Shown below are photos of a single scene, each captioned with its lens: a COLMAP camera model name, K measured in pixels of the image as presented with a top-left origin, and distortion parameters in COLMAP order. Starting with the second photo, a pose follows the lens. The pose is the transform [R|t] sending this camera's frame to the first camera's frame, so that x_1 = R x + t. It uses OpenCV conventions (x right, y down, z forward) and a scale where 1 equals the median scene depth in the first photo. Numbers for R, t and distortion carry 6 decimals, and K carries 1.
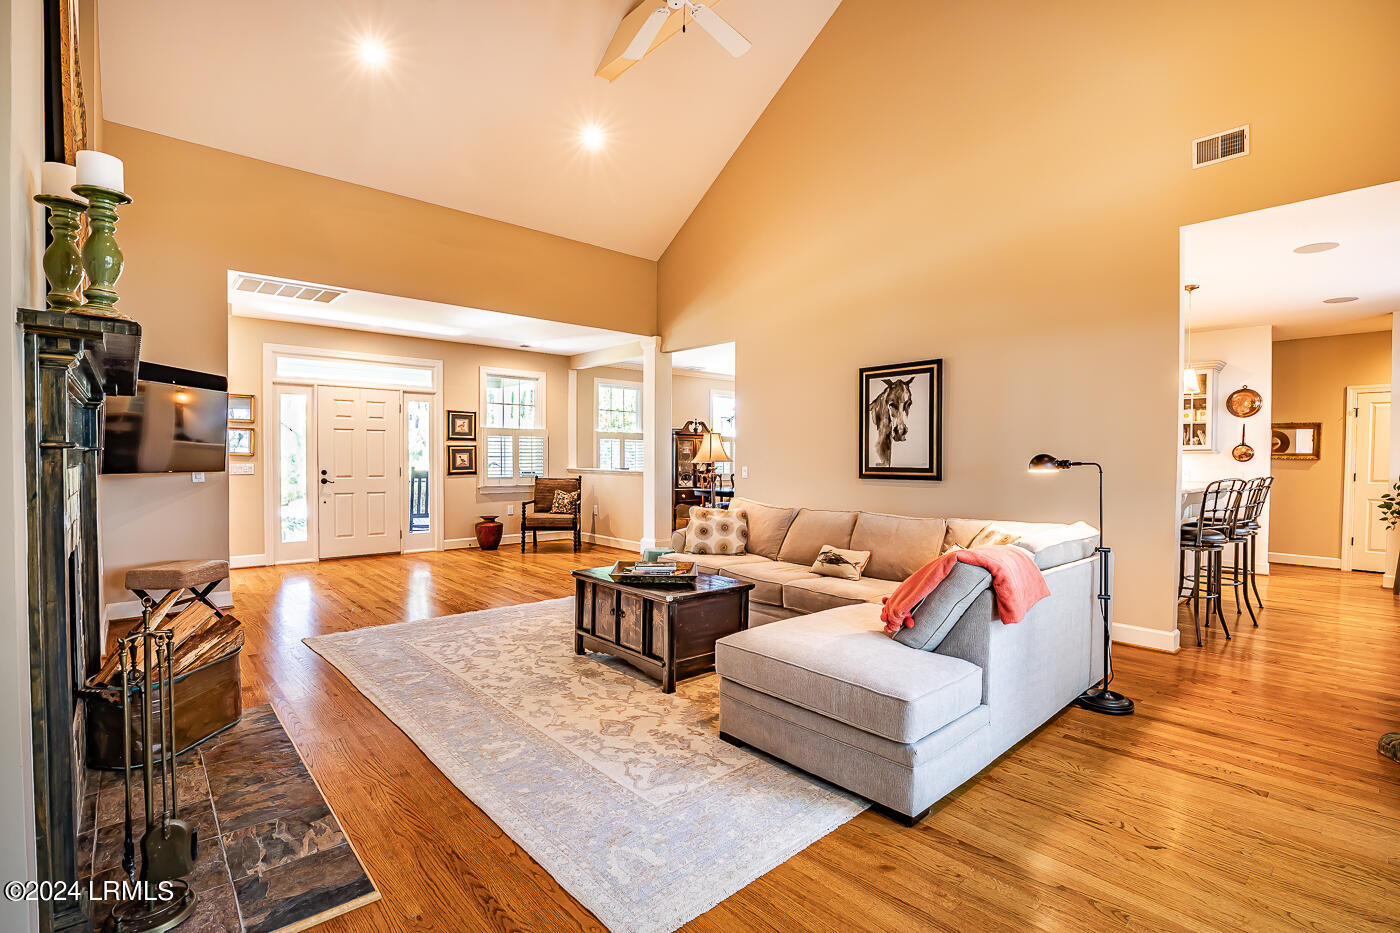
lens RADIAL K [[648.3, 0, 705.2], [0, 648.3, 471.9], [0, 0, 1]] dist [-0.018799, 0.000080]
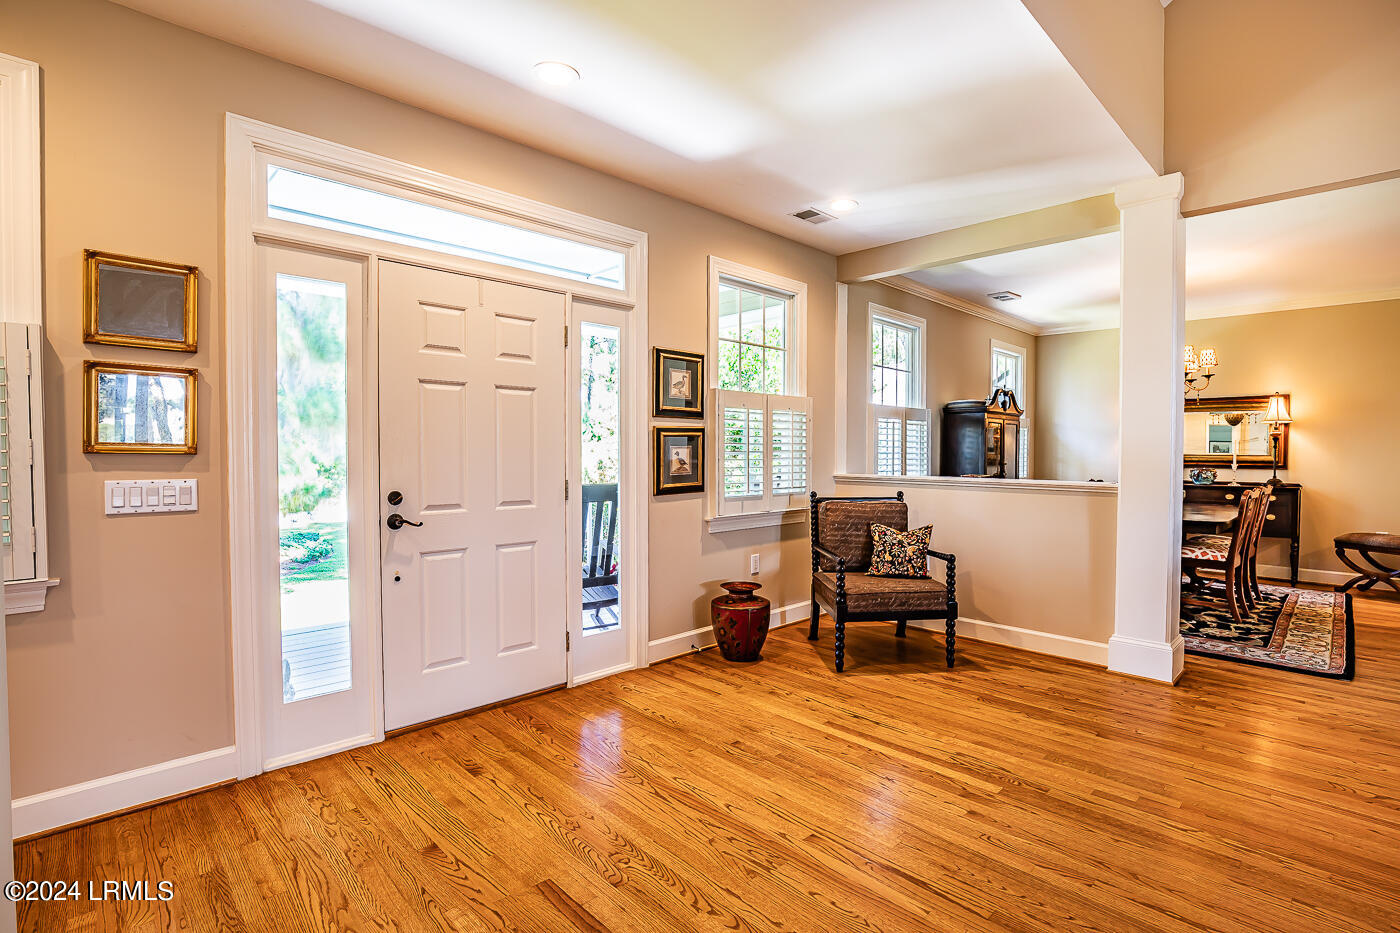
lens RADIAL K [[649.2, 0, 710.9], [0, 649.2, 462.1], [0, 0, 1]] dist [-0.034658, 0.000505]
pose [[0.998295, -0.001042, 0.058364, -0.434158], [0.001014, 0.999999, 0.000512, -0.019667], [-0.058364, -0.000452, 0.998295, 0.625499]]
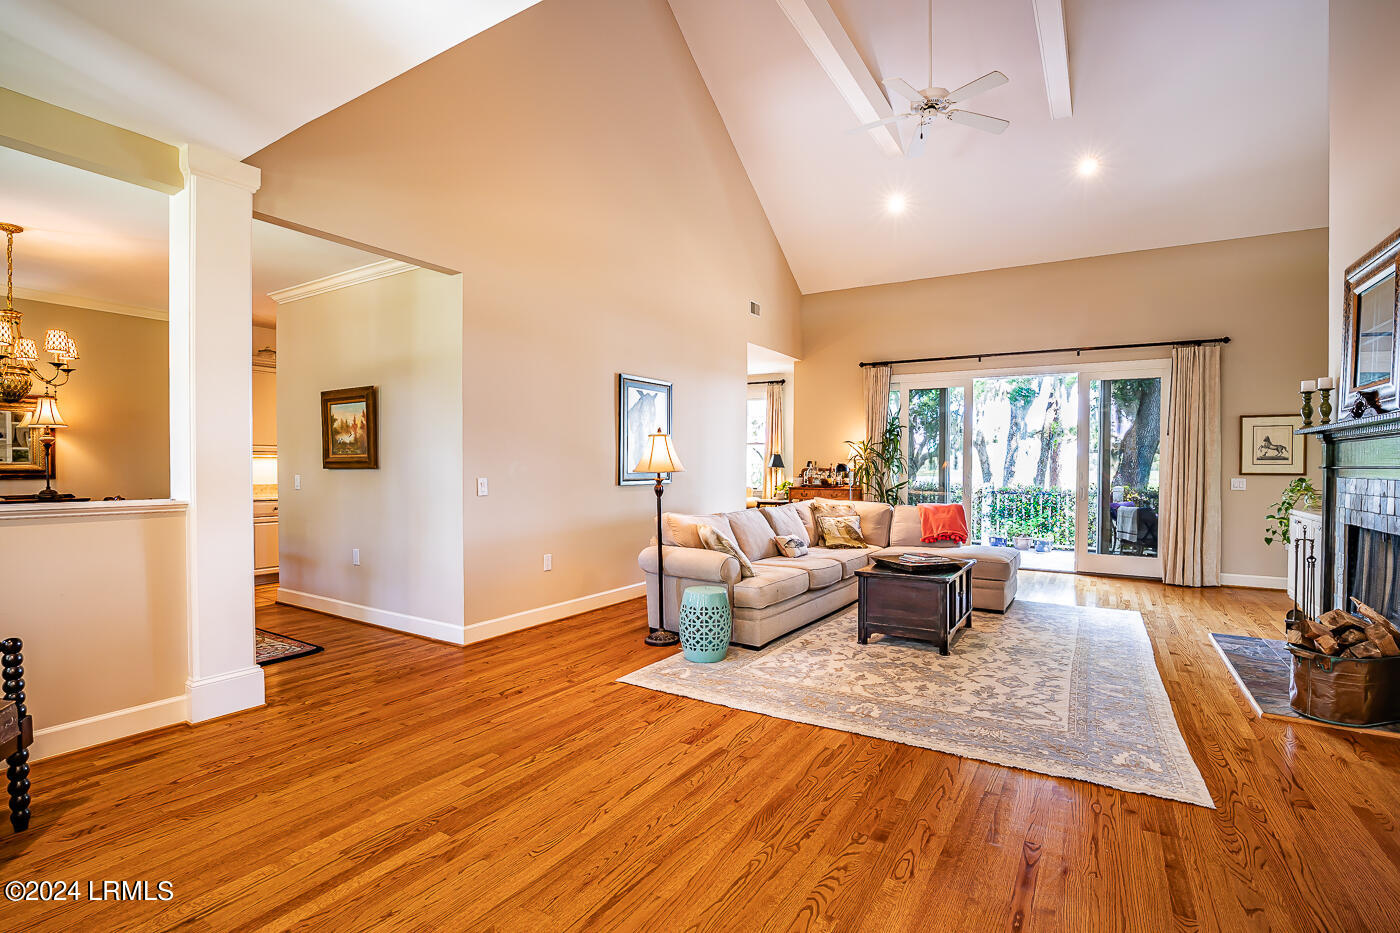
lens RADIAL K [[649.2, 0, 710.9], [0, 649.2, 462.1], [0, 0, 1]] dist [-0.034658, 0.000505]
pose [[-0.286192, -0.007505, 0.958143, -0.567390], [0.014531, 0.999820, 0.012172, -0.026456], [-0.958062, 0.017406, -0.286032, 0.867751]]
